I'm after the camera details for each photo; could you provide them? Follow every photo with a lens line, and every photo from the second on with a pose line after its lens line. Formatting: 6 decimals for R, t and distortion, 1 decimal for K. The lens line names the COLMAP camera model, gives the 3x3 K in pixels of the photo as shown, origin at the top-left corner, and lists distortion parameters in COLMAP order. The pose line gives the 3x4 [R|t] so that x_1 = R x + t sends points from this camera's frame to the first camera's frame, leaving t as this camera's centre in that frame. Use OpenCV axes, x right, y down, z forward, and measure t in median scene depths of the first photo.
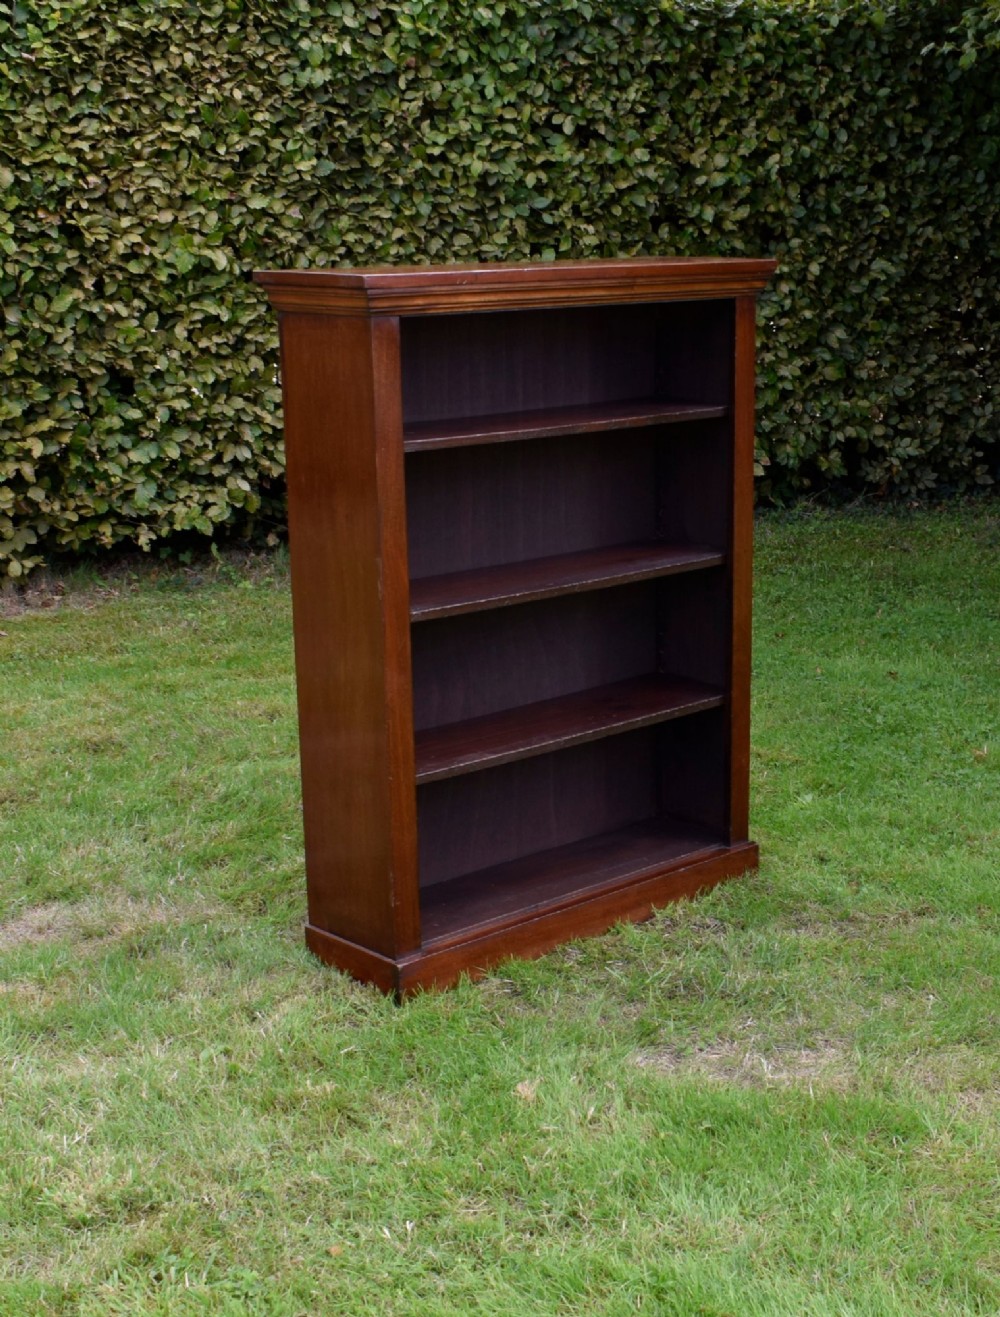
lens RADIAL K [[1991.0, 0, 653.7], [0, 1991.0, 692.9], [0, 0, 1]] dist [-0.015413, 0.016366]
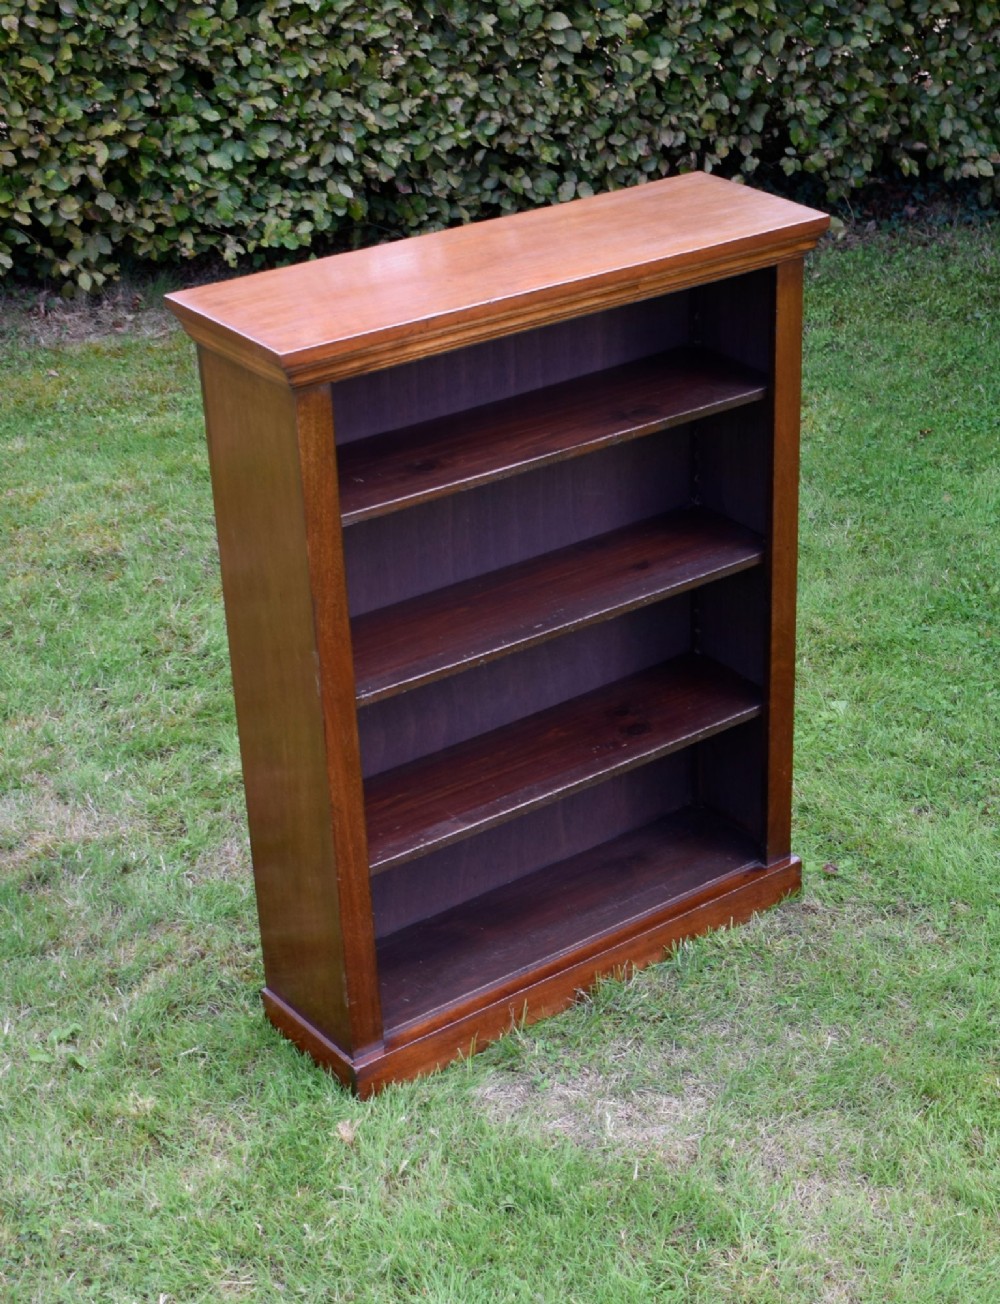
lens RADIAL K [[2370.8, 0, 753.5], [0, 2370.8, 692.3], [0, 0, 1]] dist [-0.024920, -0.049300]
pose [[0.985414, 0.098999, -0.138416, 0.135977], [-0.065176, 0.970907, 0.230417, -0.143599], [0.157200, -0.218035, 0.963197, -0.014031]]
